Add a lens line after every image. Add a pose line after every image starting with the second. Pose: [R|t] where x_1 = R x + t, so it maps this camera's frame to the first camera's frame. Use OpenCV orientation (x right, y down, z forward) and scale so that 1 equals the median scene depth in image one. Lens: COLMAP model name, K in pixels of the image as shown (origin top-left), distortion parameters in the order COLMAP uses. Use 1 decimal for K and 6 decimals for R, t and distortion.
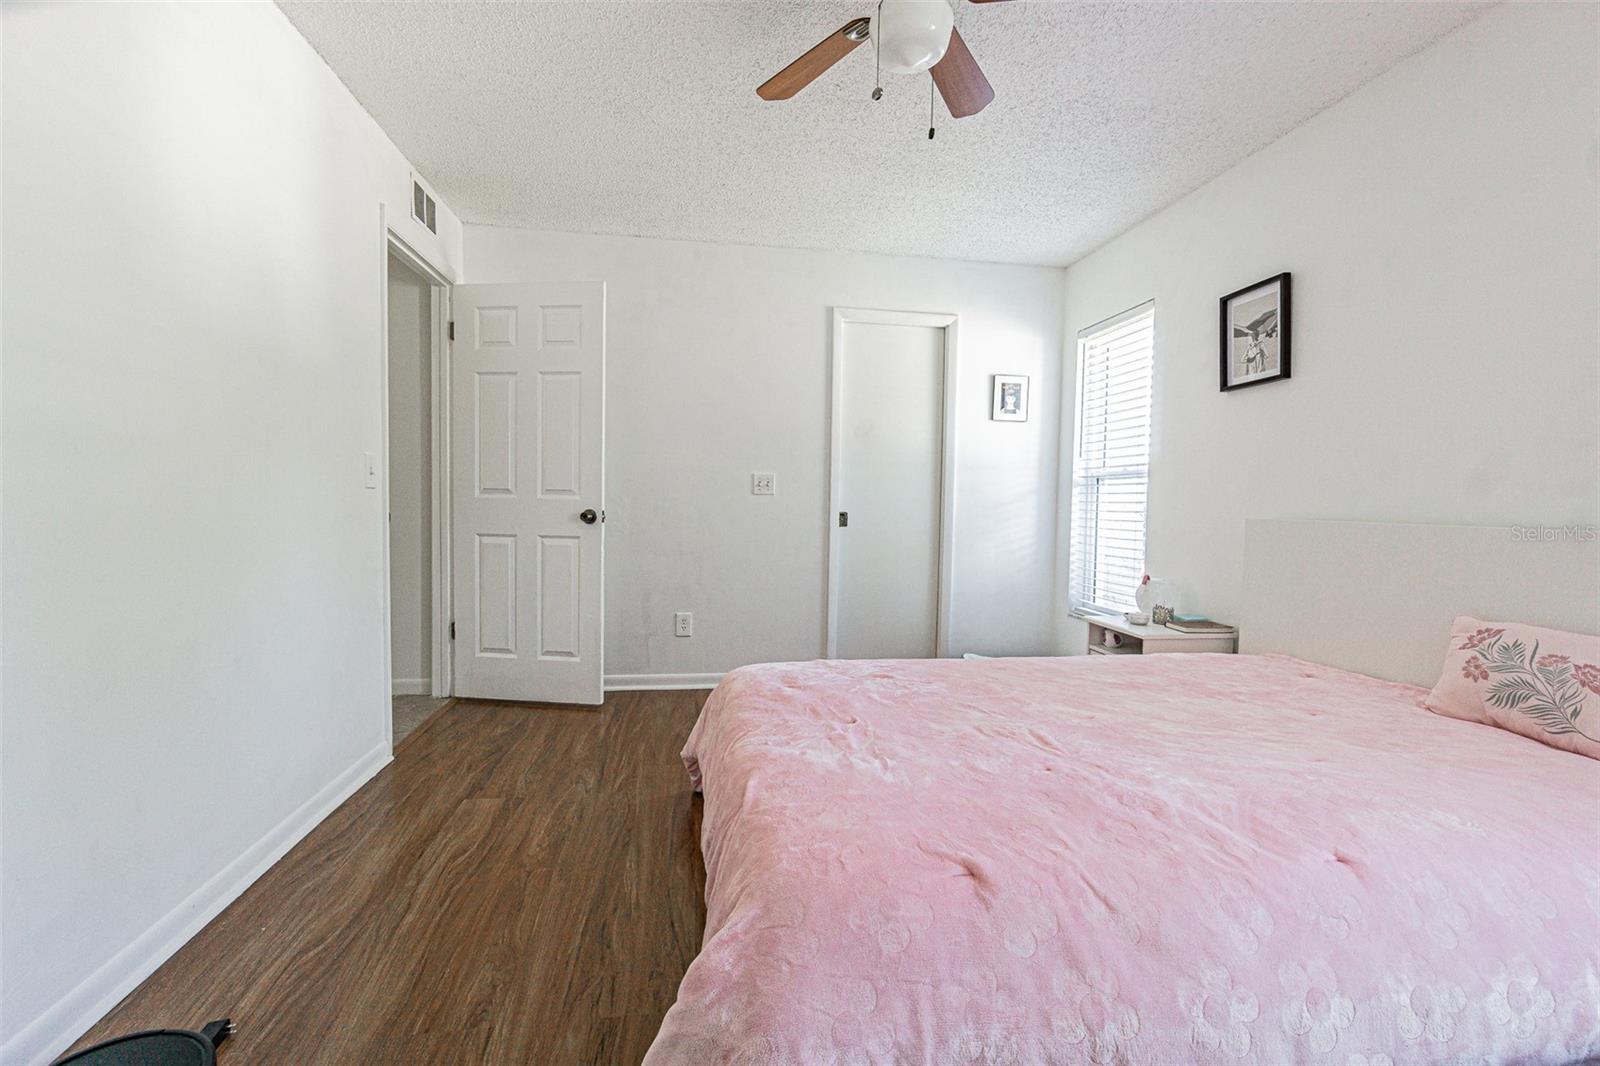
lens RADIAL K [[700.2, 0, 799.2], [0, 700.2, 525.5], [0, 0, 1]] dist [0.000594, 0.000070]
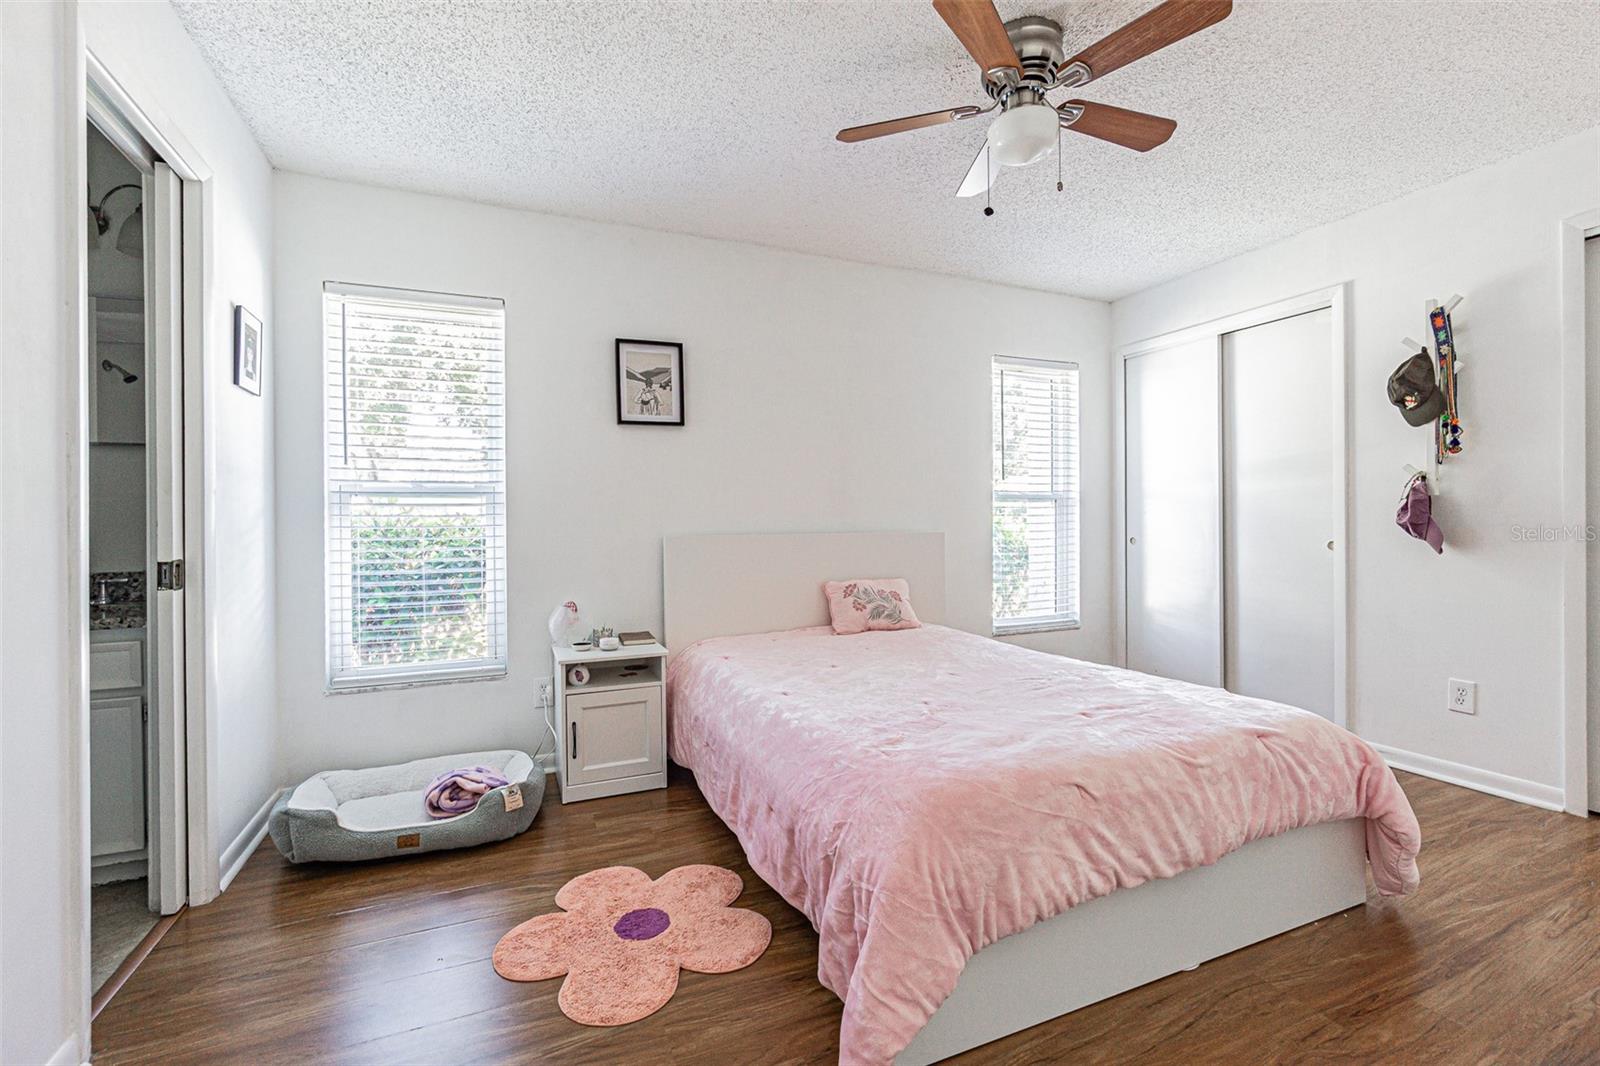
lens RADIAL K [[700.2, 0, 799.2], [0, 700.2, 525.5], [0, 0, 1]] dist [0.000594, 0.000070]
pose [[-0.263032, -0.020700, 0.964565, -0.579996], [0.042884, 0.998531, 0.033123, -0.059970], [-0.963834, 0.050077, -0.261758, 1.103151]]
